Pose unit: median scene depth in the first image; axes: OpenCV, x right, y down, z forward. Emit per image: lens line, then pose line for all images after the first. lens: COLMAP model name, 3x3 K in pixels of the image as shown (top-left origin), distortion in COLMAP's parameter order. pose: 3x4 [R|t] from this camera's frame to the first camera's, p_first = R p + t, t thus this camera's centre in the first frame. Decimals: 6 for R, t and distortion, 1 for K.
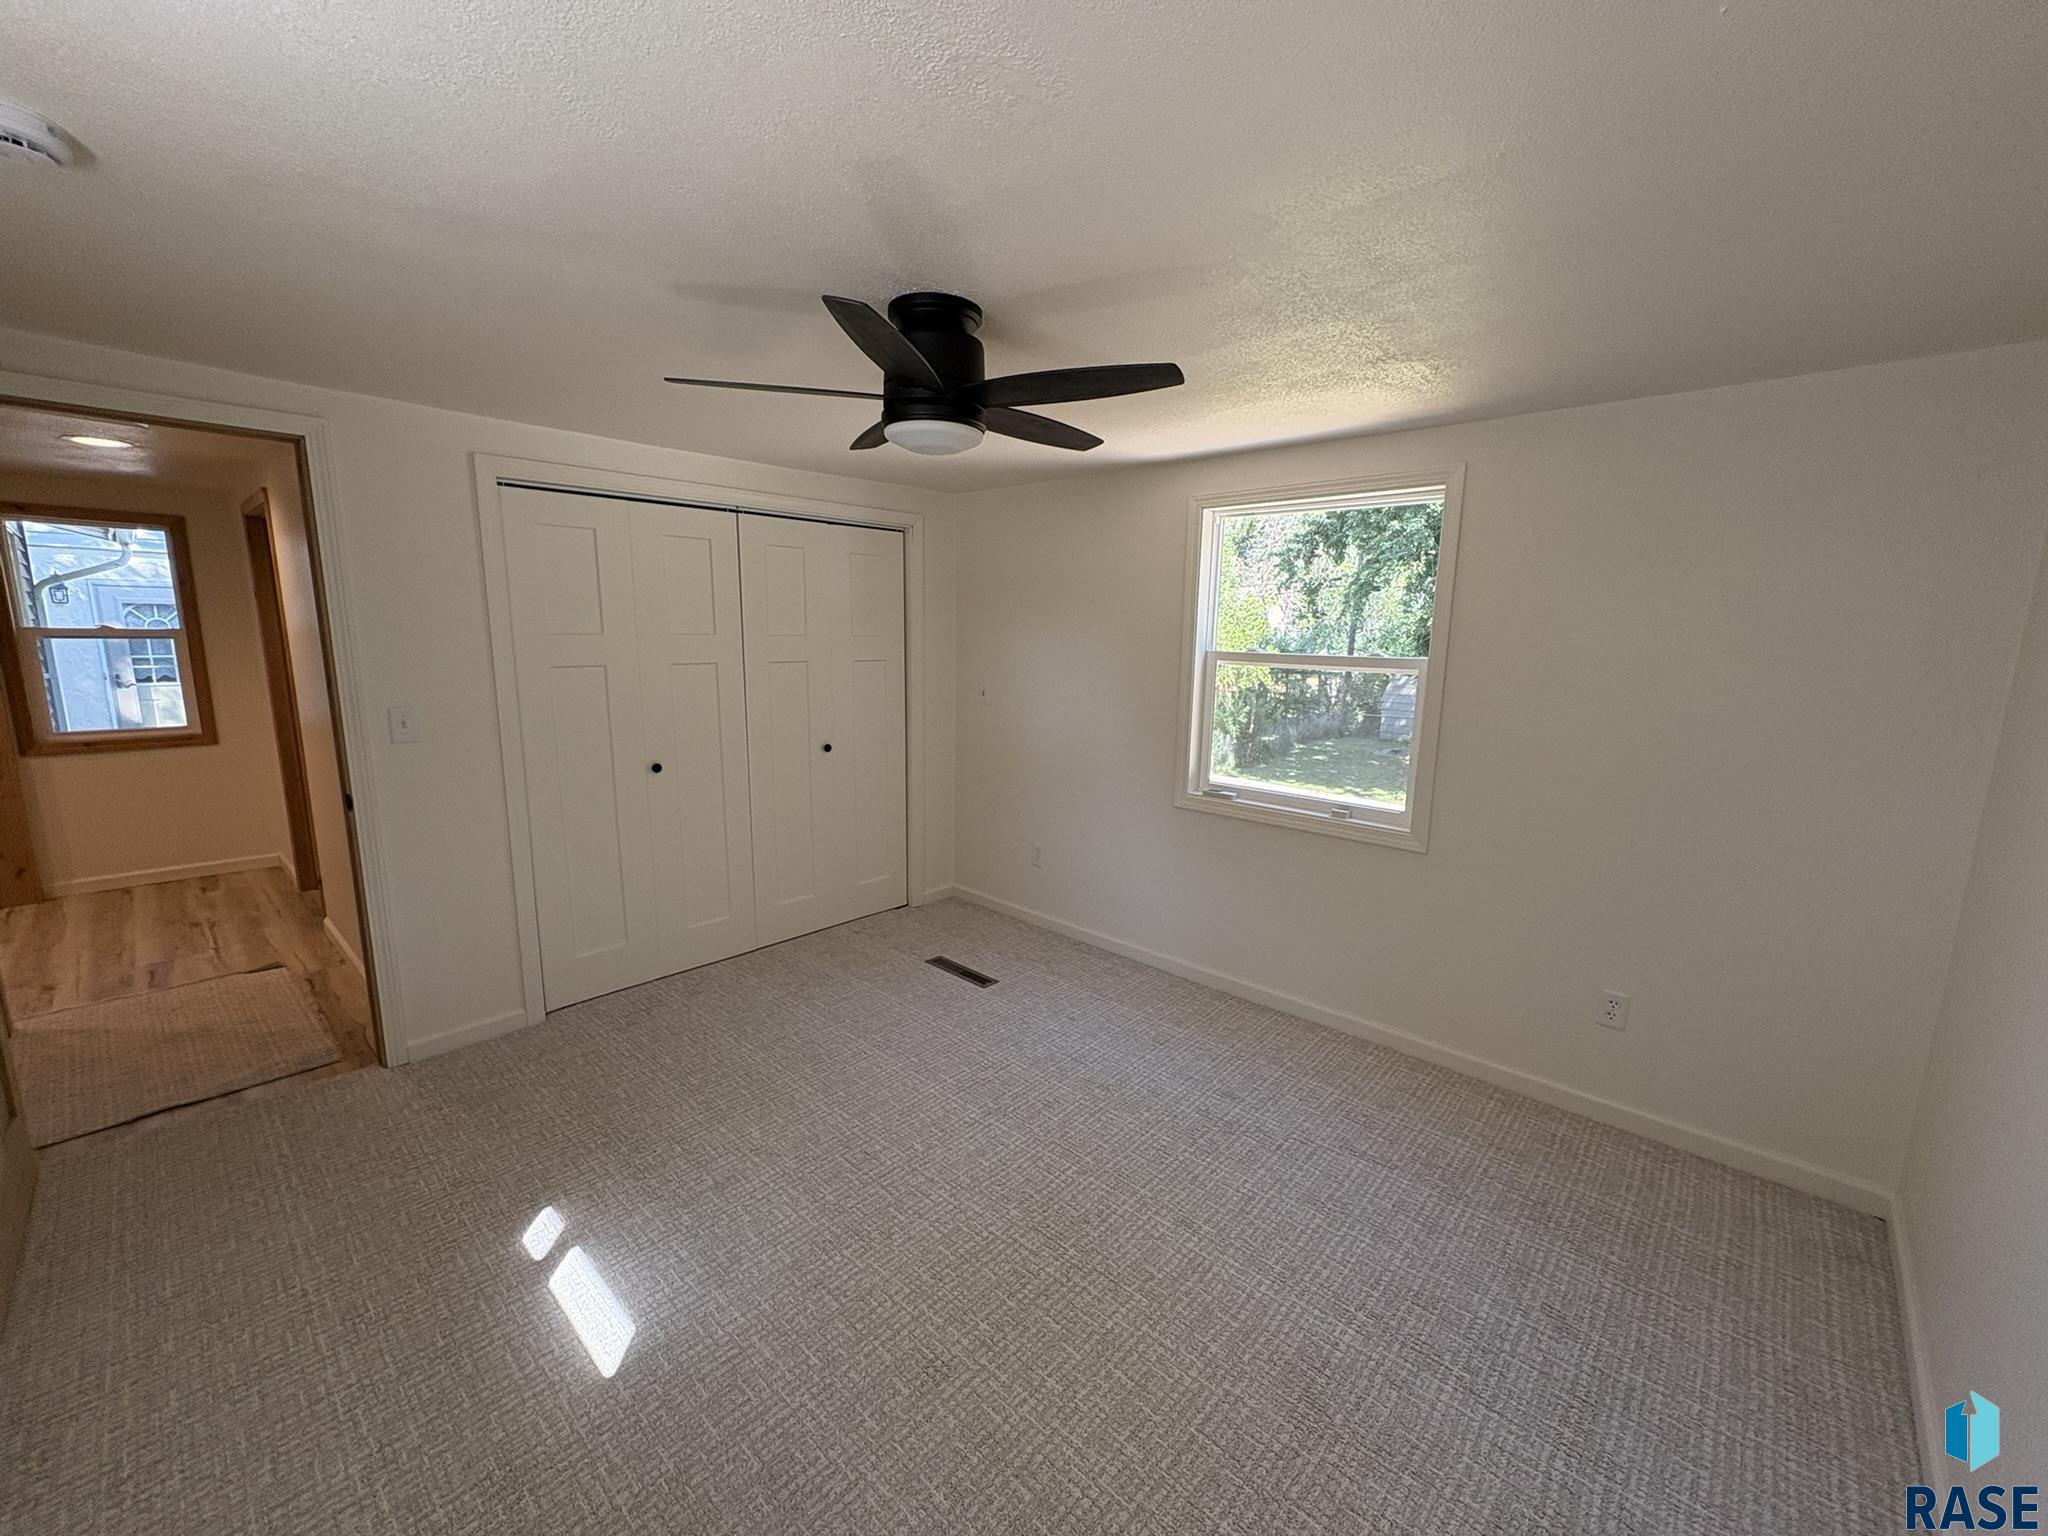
lens RADIAL K [[813.5, 0, 1019.2], [0, 813.5, 775.4], [0, 0, 1]] dist [0.002600, -0.000062]
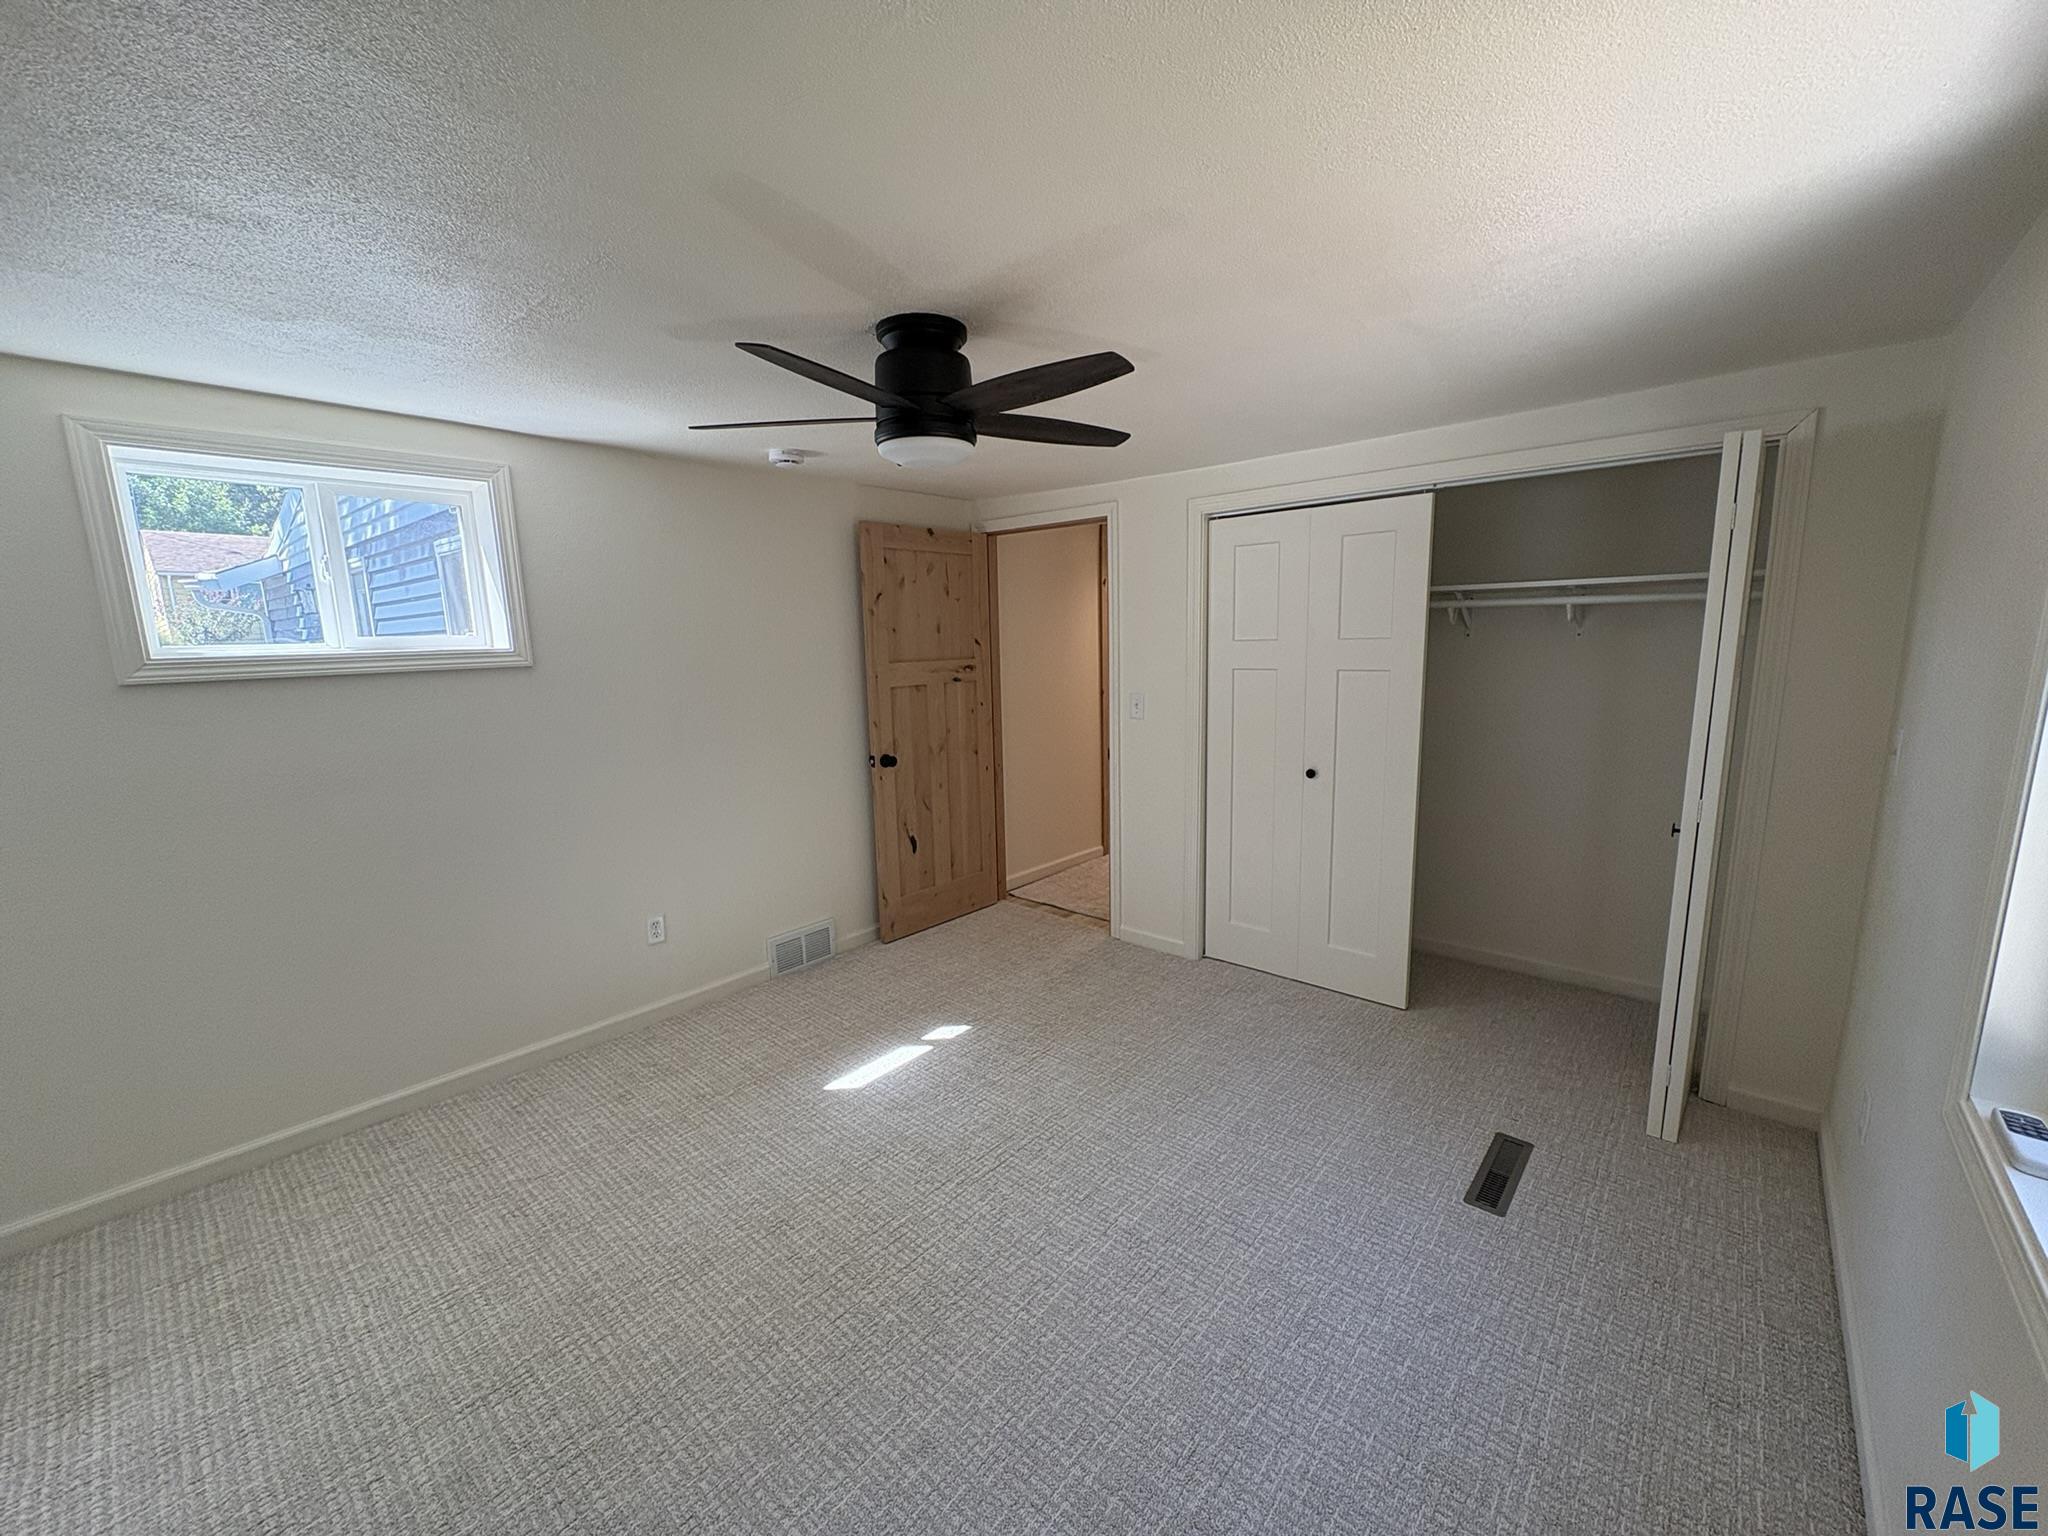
lens RADIAL K [[813.5, 0, 1013.9], [0, 813.5, 763.8], [0, 0, 1]] dist [0.002600, -0.000062]
pose [[0.028985, 0.141244, -0.989550, 0.761557], [-0.157697, 0.978215, 0.135007, -0.139391], [0.987062, 0.152136, 0.050627, 0.864188]]
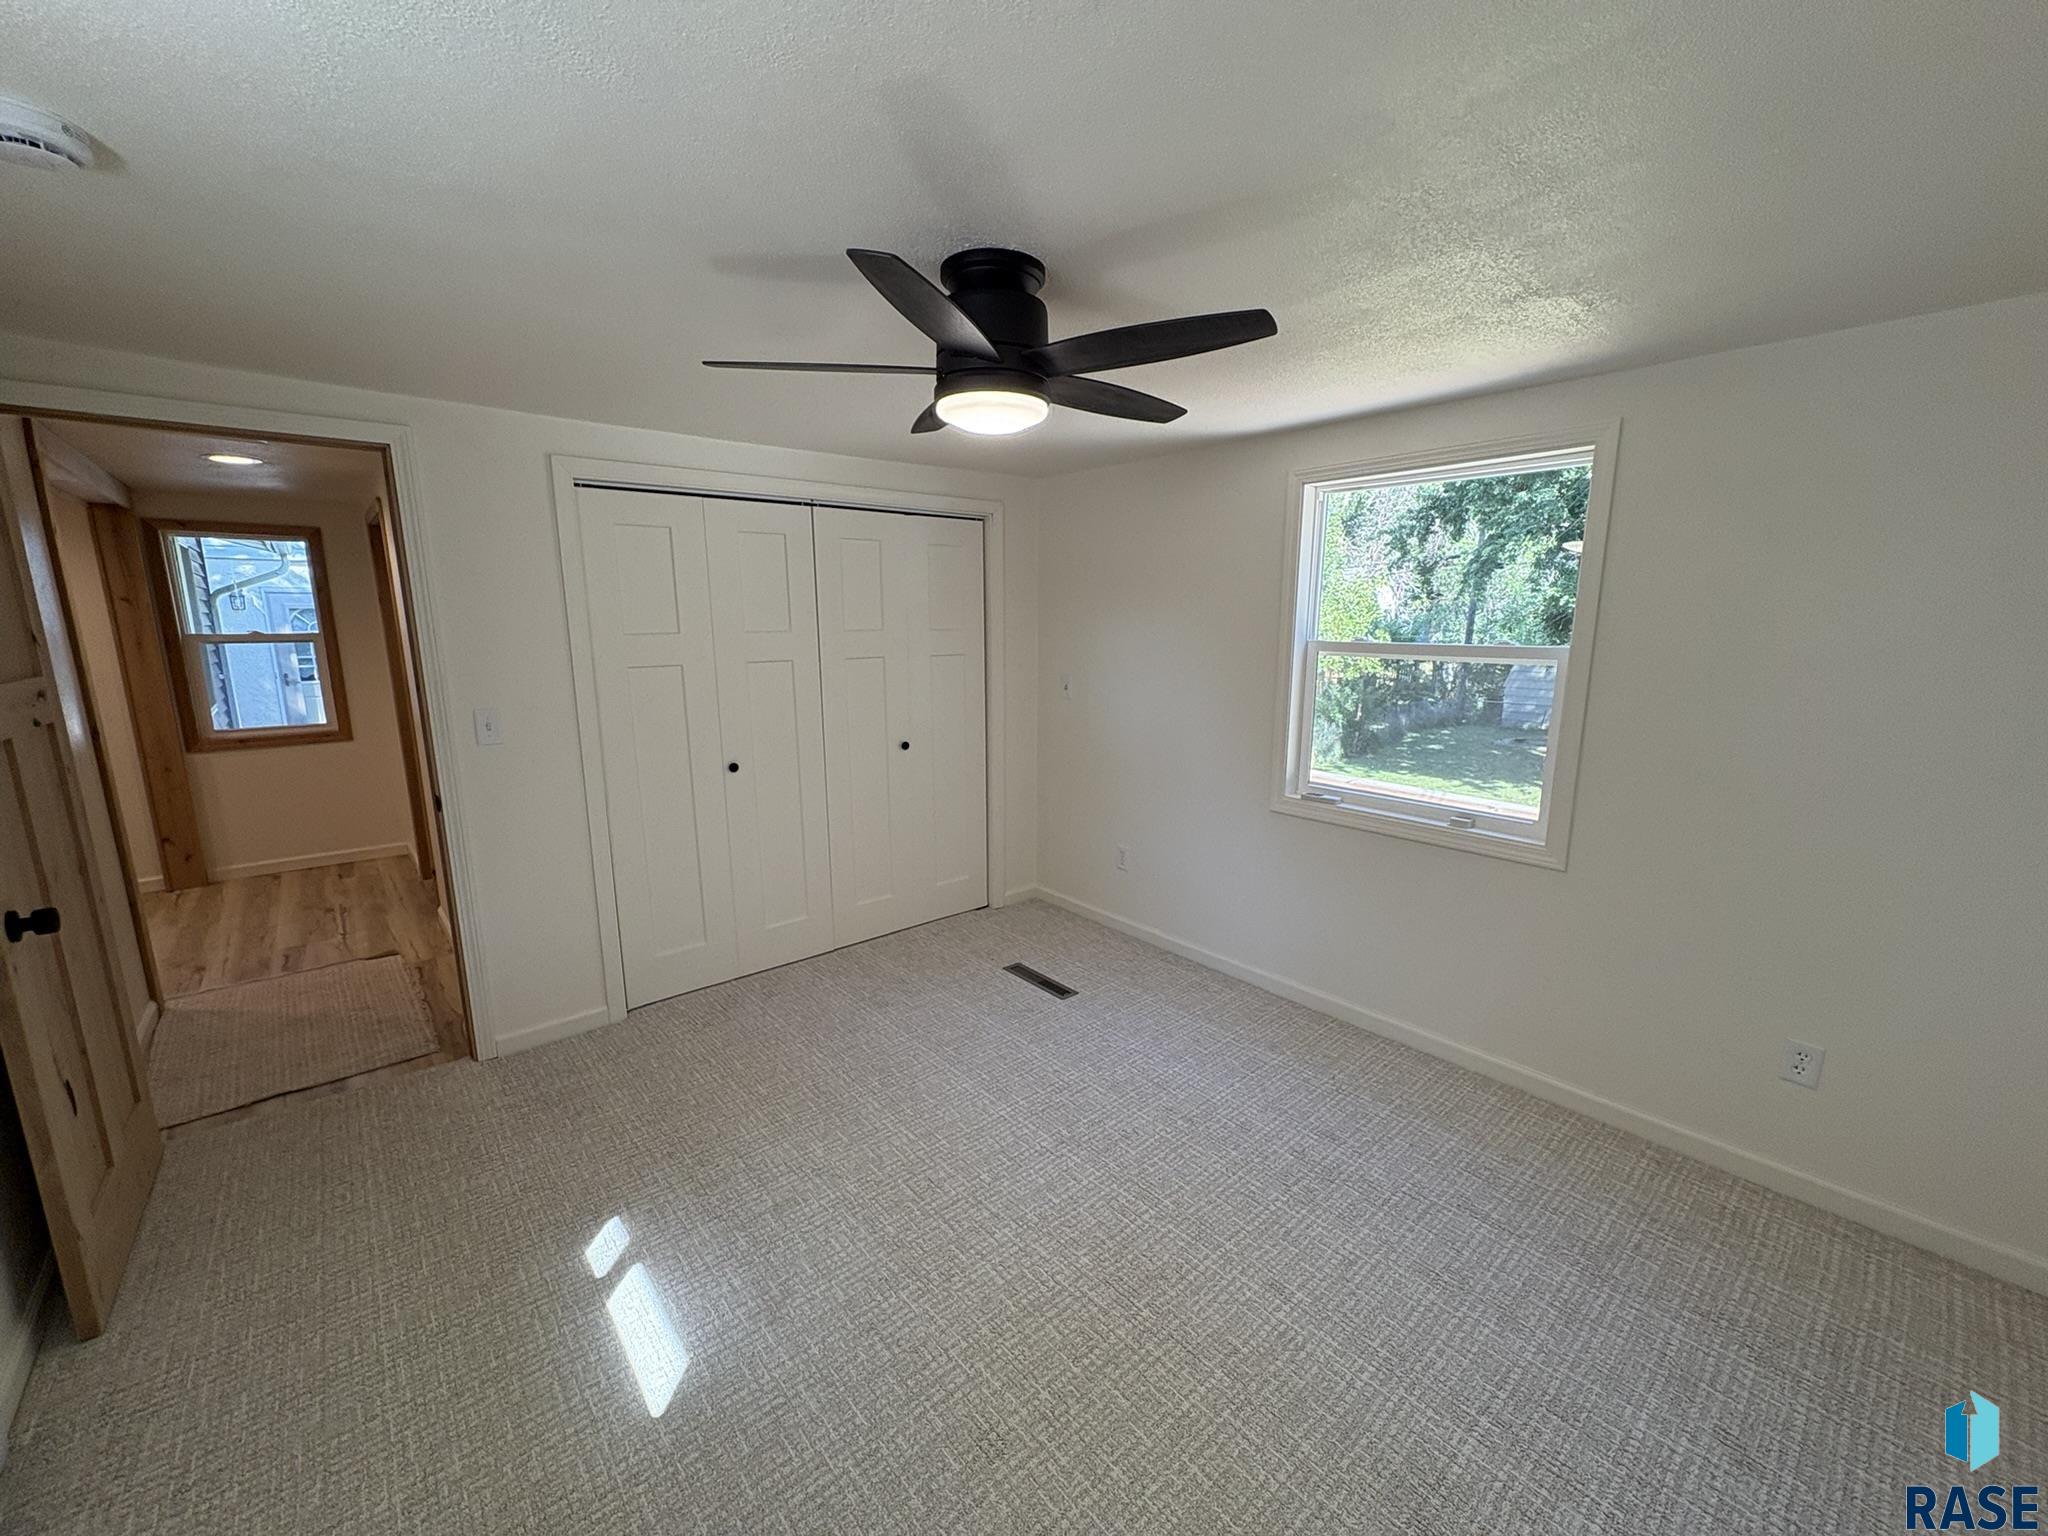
lens RADIAL K [[813.5, 0, 1021.5], [0, 813.5, 774.5], [0, 0, 1]] dist [0.002600, -0.000062]
pose [[0.993463, 0.003890, -0.114087, 0.024594], [-0.002311, 0.999900, 0.013972, -0.022088], [0.114130, -0.013617, 0.993372, 0.080626]]
